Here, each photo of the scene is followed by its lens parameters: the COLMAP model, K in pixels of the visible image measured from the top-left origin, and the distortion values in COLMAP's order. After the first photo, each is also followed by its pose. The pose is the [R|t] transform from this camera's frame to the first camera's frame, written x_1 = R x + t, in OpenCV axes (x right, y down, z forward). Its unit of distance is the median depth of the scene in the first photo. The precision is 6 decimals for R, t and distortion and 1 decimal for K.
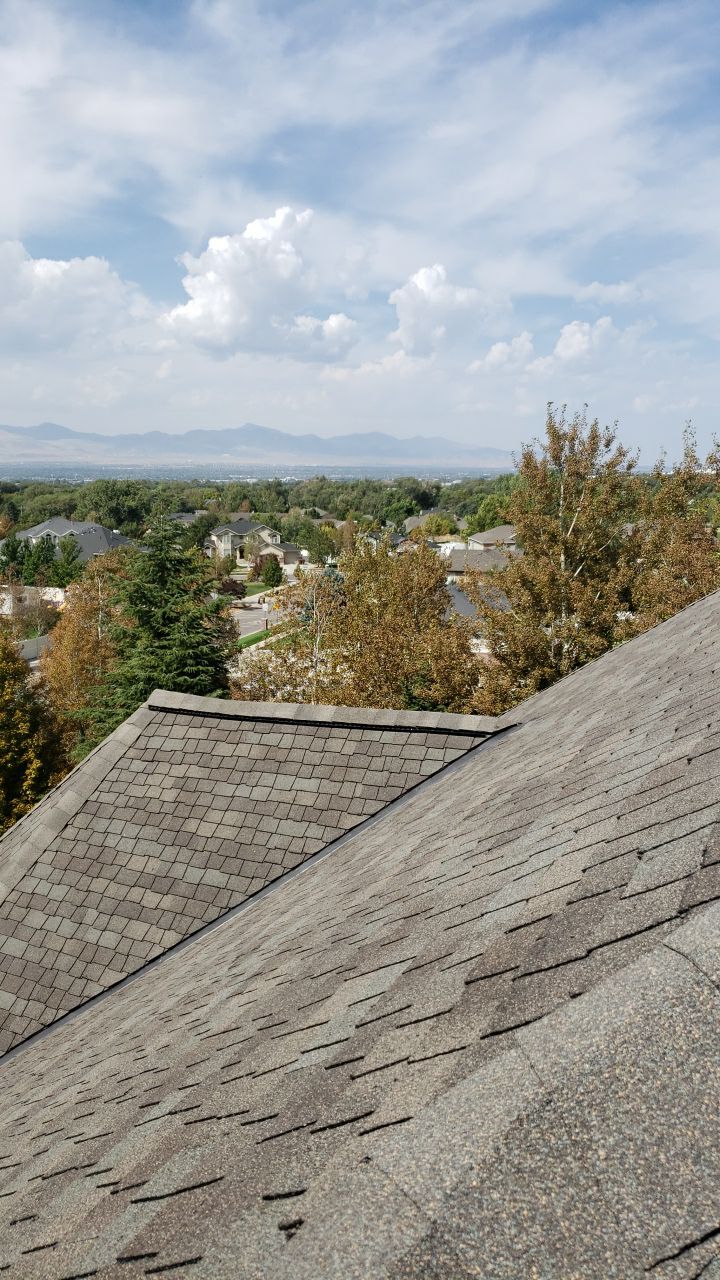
lens RADIAL K [[1010.7, 0, 355.4], [0, 1010.7, 654.8], [0, 0, 1]] dist [0.241357, -0.822961]
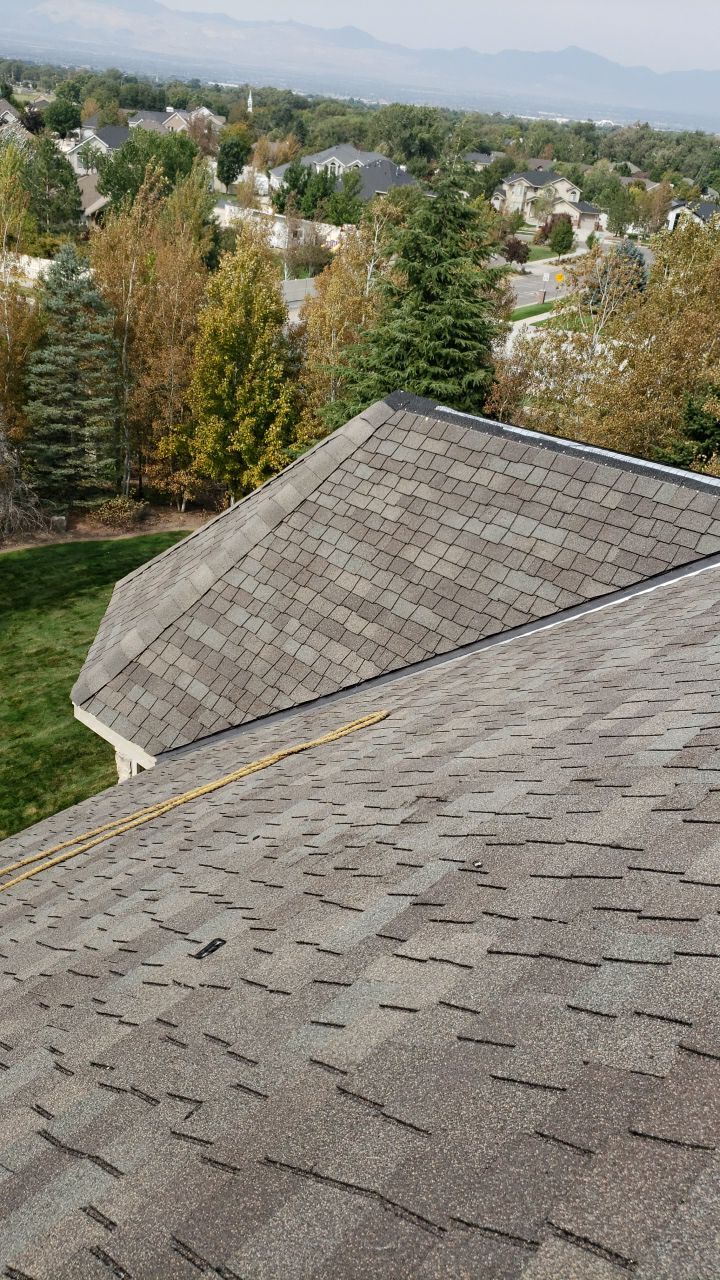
lens RADIAL K [[1000.6, 0, 351.6], [0, 1000.6, 655.4], [0, 0, 1]] dist [0.130388, -0.181957]
pose [[0.956569, 0.212894, -0.199126, -0.015874], [-0.140451, 0.935180, 0.325133, -0.022661], [0.255438, -0.283045, 0.924466, 0.144409]]
